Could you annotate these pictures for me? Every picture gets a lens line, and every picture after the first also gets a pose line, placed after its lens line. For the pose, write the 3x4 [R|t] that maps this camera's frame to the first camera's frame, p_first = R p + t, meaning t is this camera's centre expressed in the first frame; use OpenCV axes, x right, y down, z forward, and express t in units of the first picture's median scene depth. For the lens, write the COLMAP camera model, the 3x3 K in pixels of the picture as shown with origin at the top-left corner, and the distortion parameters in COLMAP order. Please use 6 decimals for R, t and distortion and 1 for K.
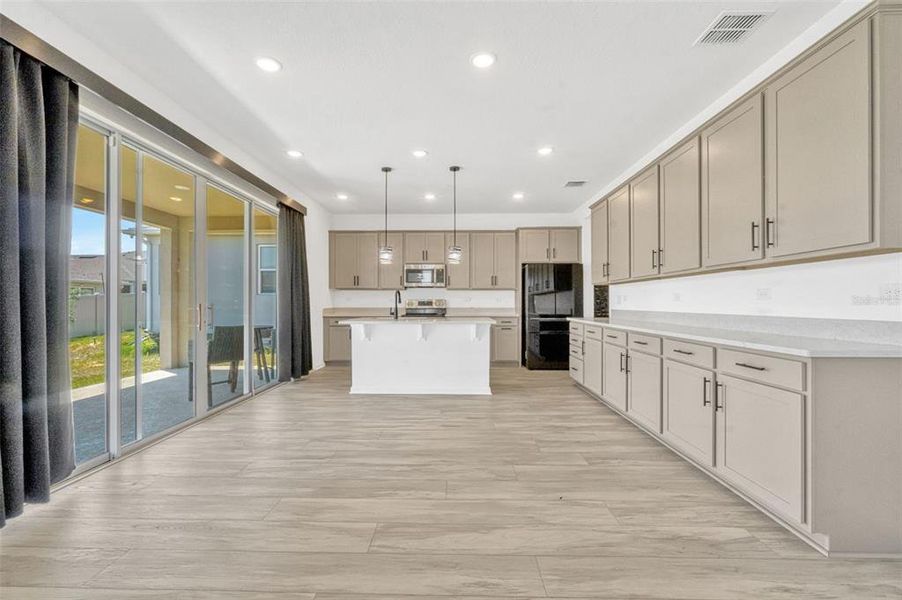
lens RADIAL K [[387.2, 0, 451.0], [0, 387.2, 300.0], [0, 0, 1]] dist [-0.000478, 0.000122]
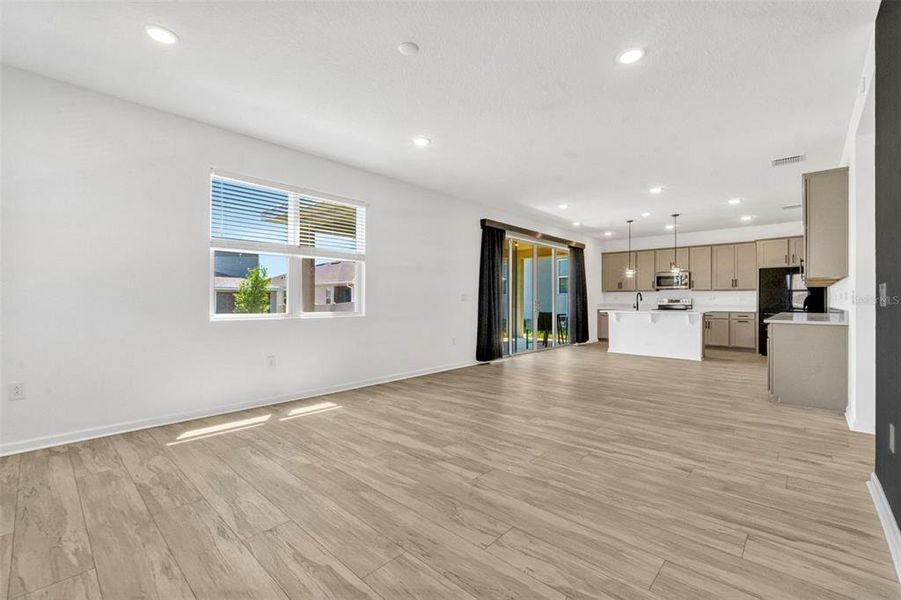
lens RADIAL K [[386.8, 0, 450.5], [0, 386.8, 300.0], [0, 0, 1]] dist [-0.000478, 0.000122]
pose [[0.748206, 0.001566, -0.663464, 0.294596], [0.002145, 0.999986, 0.004779, -0.003693], [0.663462, -0.004999, 0.748193, -0.627726]]
